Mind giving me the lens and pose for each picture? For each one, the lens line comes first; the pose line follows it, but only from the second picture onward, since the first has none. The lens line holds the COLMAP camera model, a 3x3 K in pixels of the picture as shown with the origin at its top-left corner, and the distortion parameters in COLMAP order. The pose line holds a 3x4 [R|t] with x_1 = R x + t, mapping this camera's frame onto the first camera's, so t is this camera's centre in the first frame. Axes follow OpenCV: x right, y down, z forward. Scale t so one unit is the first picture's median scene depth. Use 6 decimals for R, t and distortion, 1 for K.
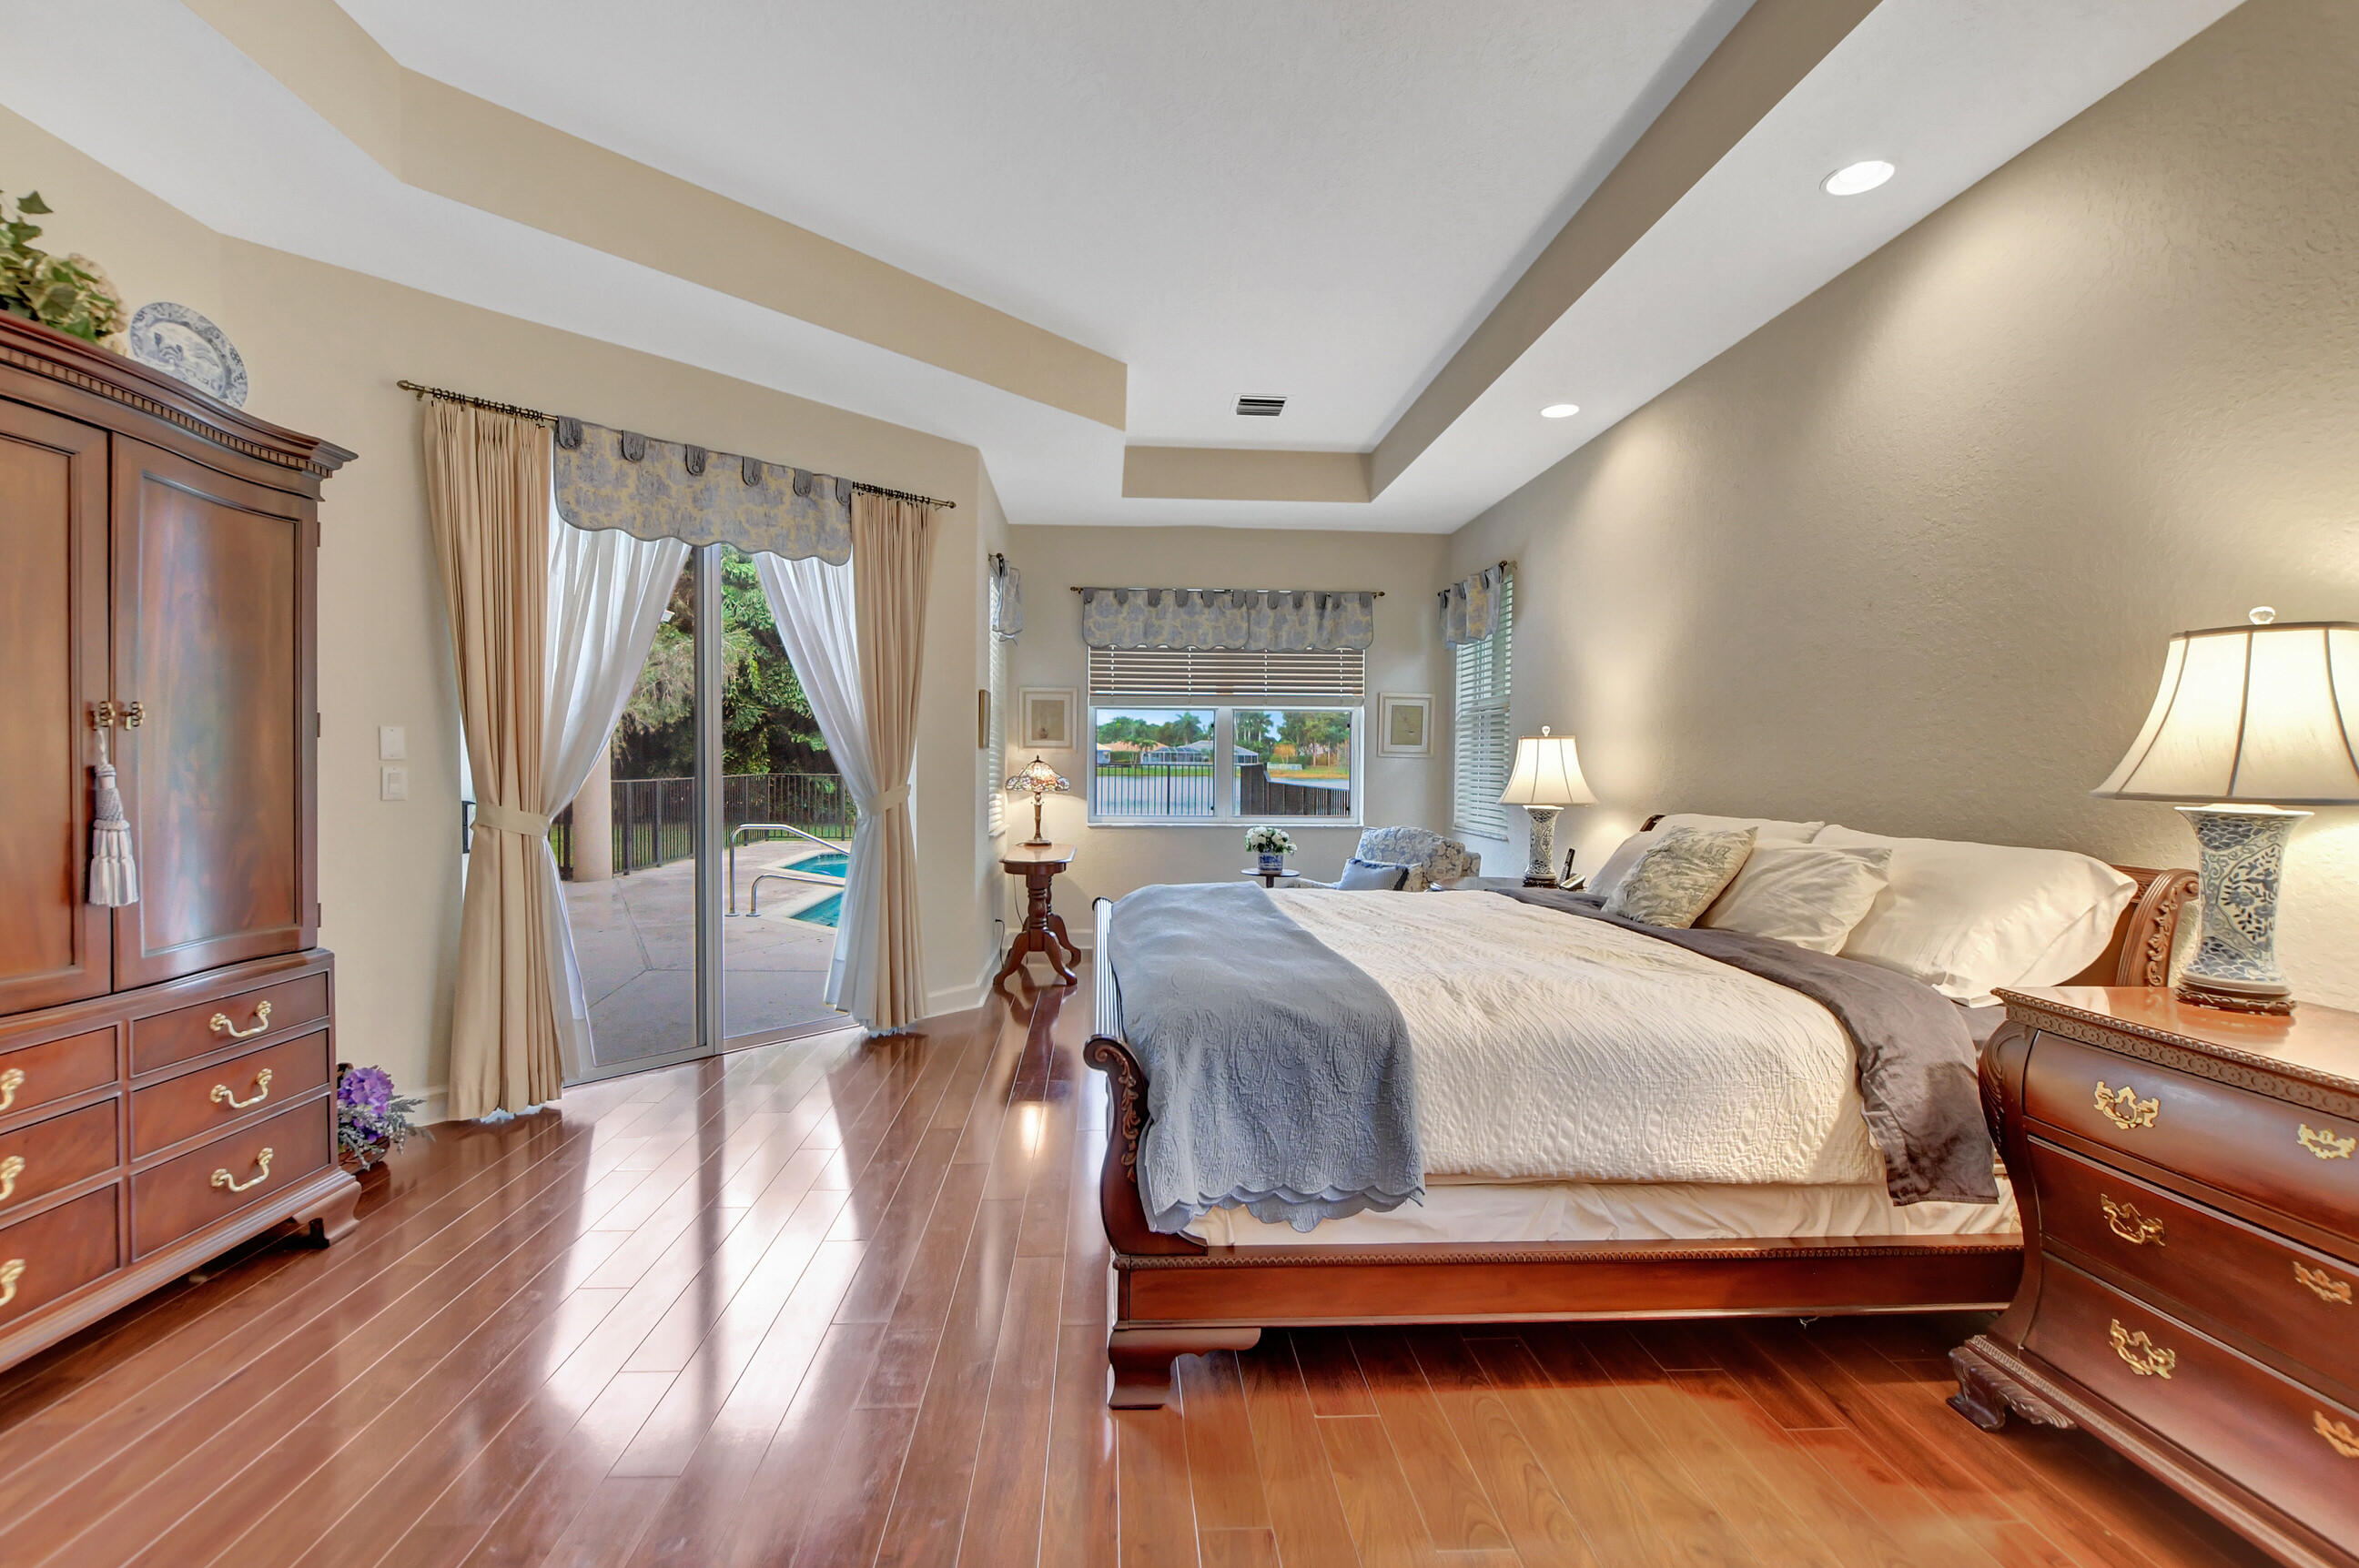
lens RADIAL K [[1049.5, 0, 1179.5], [0, 1049.5, 784.0], [0, 0, 1]] dist [-0.002500, 0.000282]
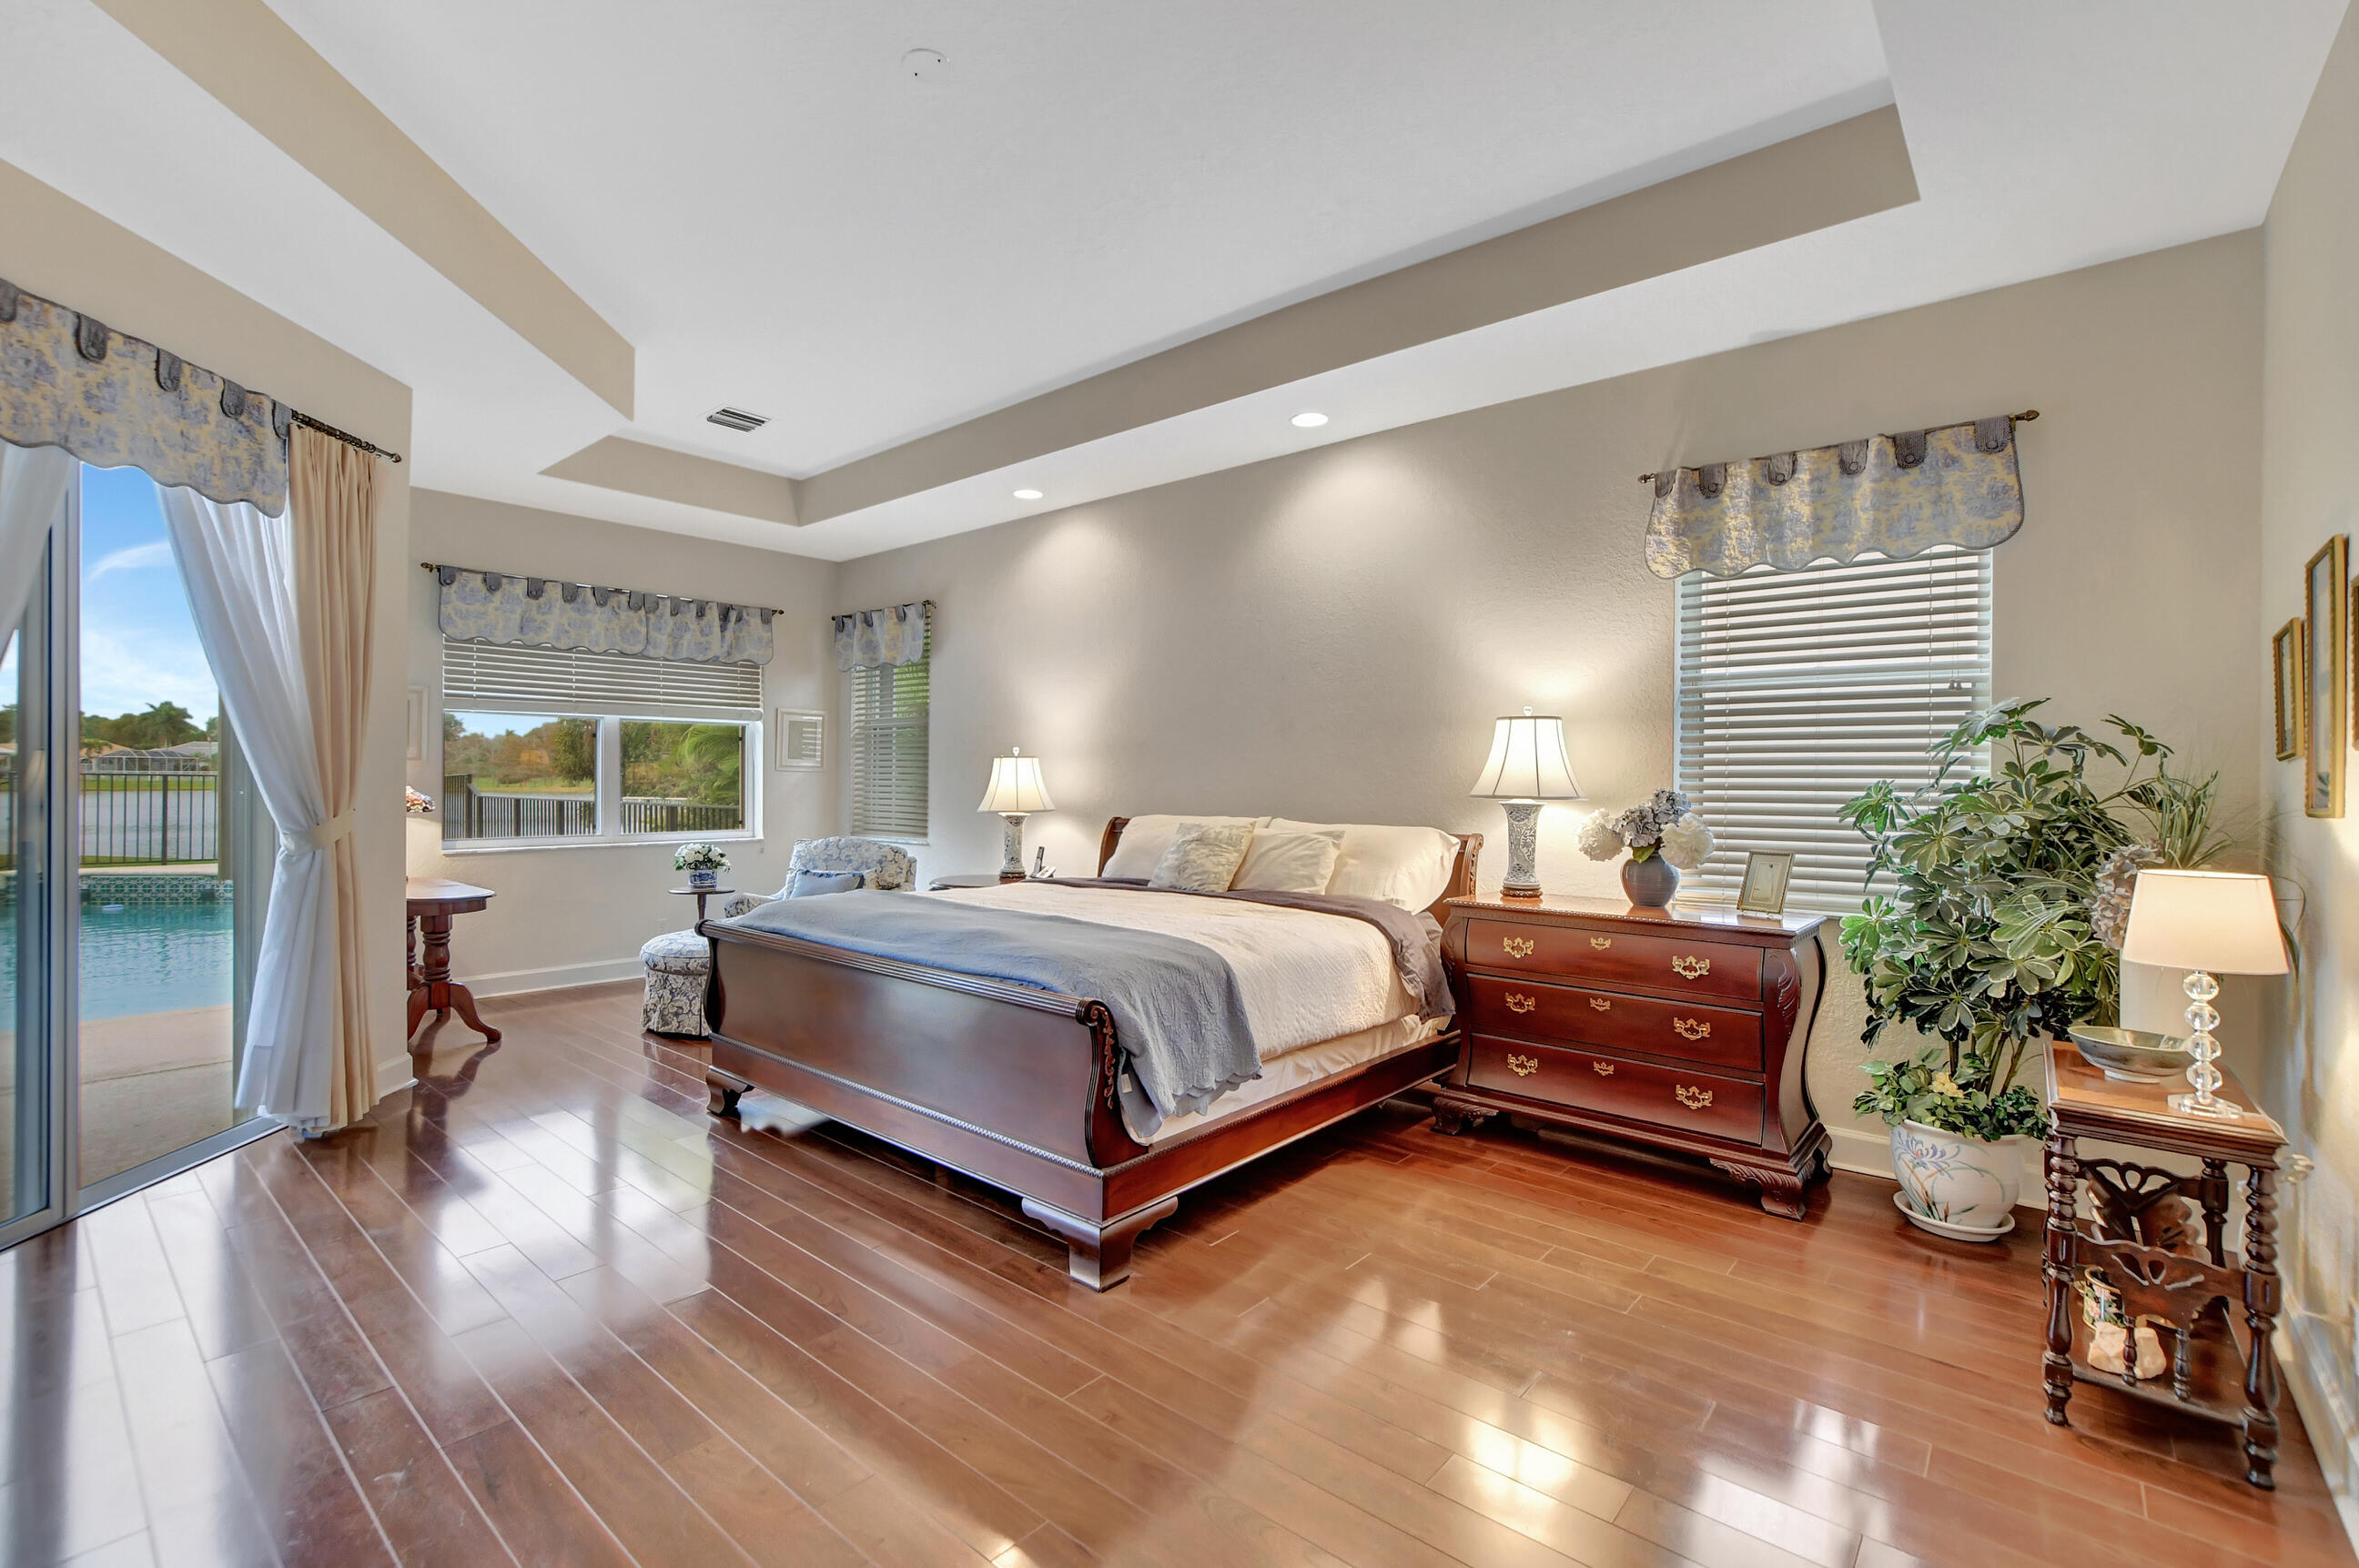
lens RADIAL K [[1037.1, 0, 1179.5], [0, 1037.1, 784.0], [0, 0, 1]] dist [-0.001071, 0.000482]
pose [[0.694613, -0.007353, 0.719346, -0.453113], [0.013784, 0.999900, -0.003088, -0.007286], [-0.719251, 0.012061, 0.694645, 0.025528]]
